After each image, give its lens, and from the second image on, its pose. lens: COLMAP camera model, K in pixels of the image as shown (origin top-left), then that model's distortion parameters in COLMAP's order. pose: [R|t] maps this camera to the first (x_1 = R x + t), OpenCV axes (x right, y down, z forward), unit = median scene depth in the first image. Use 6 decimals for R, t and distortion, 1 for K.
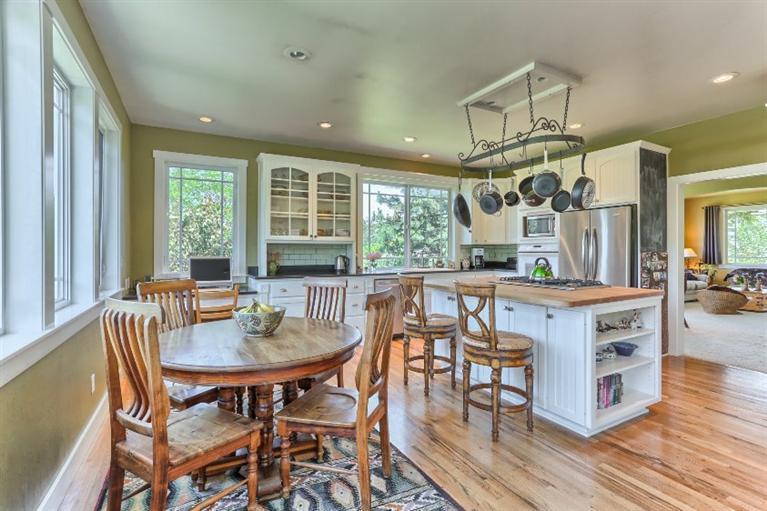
lens RADIAL K [[381.2, 0, 382.0], [0, 381.2, 252.0], [0, 0, 1]] dist [-0.031461, 0.016640]
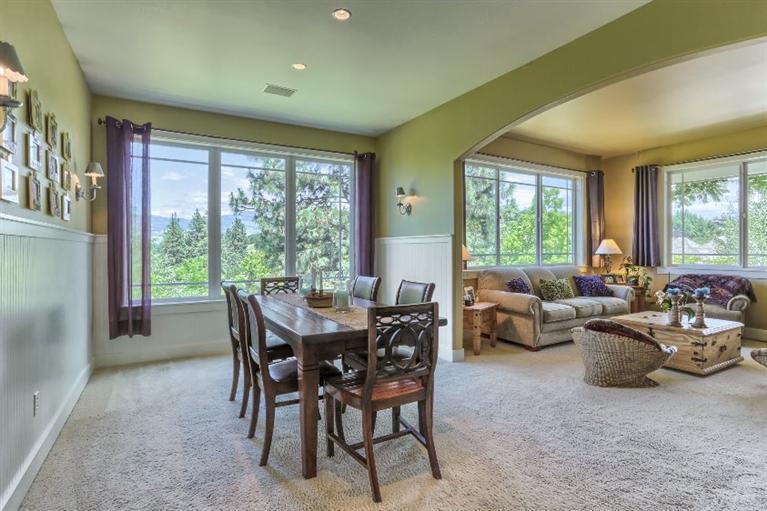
lens RADIAL K [[381.2, 0, 397.2], [0, 381.2, 250.7], [0, 0, 1]] dist [-0.031461, 0.016640]
pose [[0.999838, 0.003234, 0.017689, 0.488671], [-0.003262, 0.999994, 0.001524, 0.008411], [-0.017684, -0.001582, 0.999842, 0.430284]]
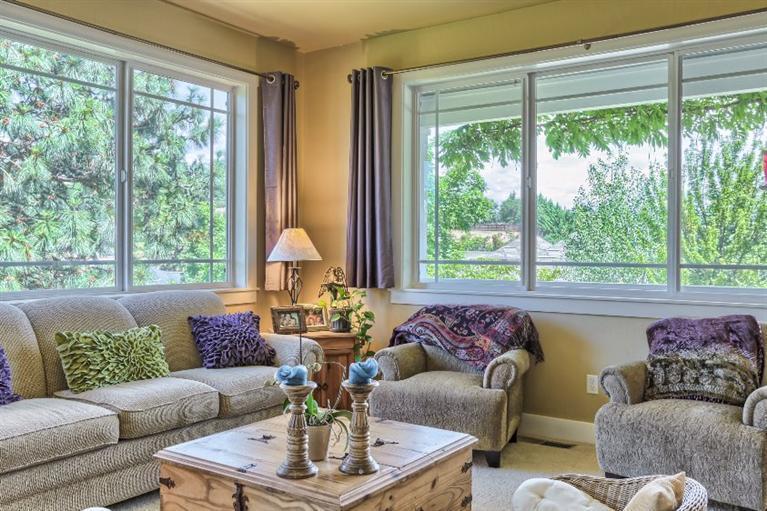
lens RADIAL K [[701.9, 0, 383.9], [0, 701.9, 254.6], [0, 0, 1]] dist [-0.085120, -0.000265]
pose [[0.893206, 0.003464, 0.449635, 0.669391], [-0.004782, 0.999987, 0.001795, 0.007736], [-0.449623, -0.003753, 0.893211, 0.559024]]
